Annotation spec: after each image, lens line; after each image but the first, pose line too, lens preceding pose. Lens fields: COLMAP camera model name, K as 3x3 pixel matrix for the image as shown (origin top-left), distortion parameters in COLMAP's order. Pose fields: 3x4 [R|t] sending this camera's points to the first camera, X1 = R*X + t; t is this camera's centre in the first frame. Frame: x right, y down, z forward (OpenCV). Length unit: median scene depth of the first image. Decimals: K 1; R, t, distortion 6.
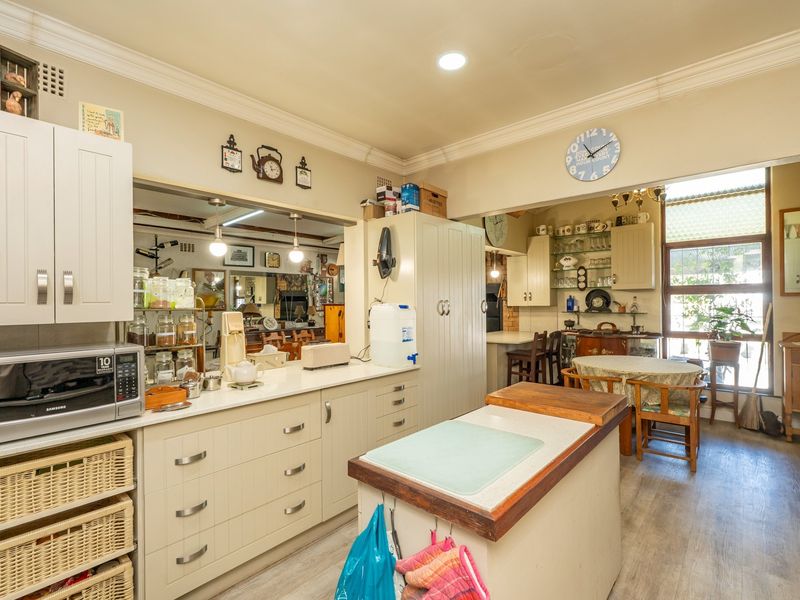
lens RADIAL K [[380.4, 0, 390.3], [0, 380.4, 301.0], [0, 0, 1]] dist [0.002168, 0.000843]
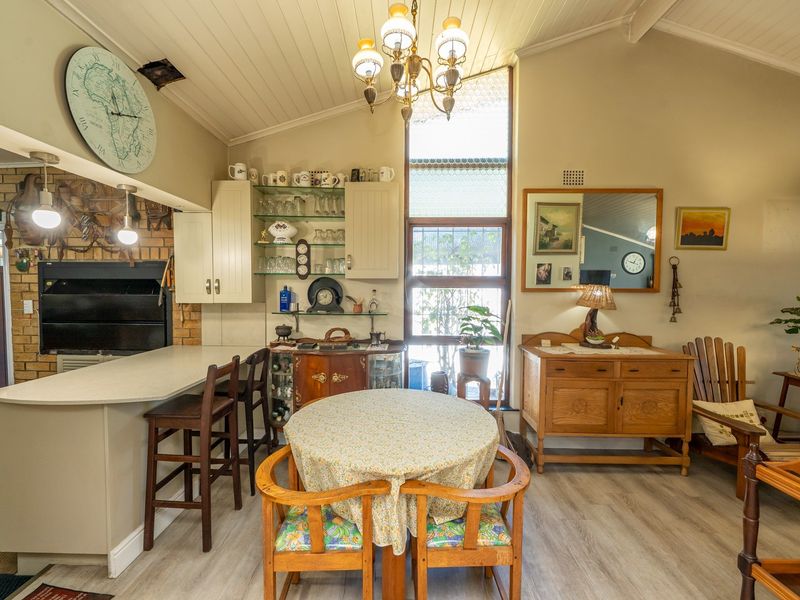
lens RADIAL K [[326.1, 0, 402.5], [0, 326.1, 301.1], [0, 0, 1]] dist [-0.001338, -0.000198]
pose [[0.719667, -0.012811, 0.694201, 0.249570], [-0.012991, 0.999406, 0.031911, -0.009820], [-0.694197, -0.031984, 0.719074, 0.501012]]
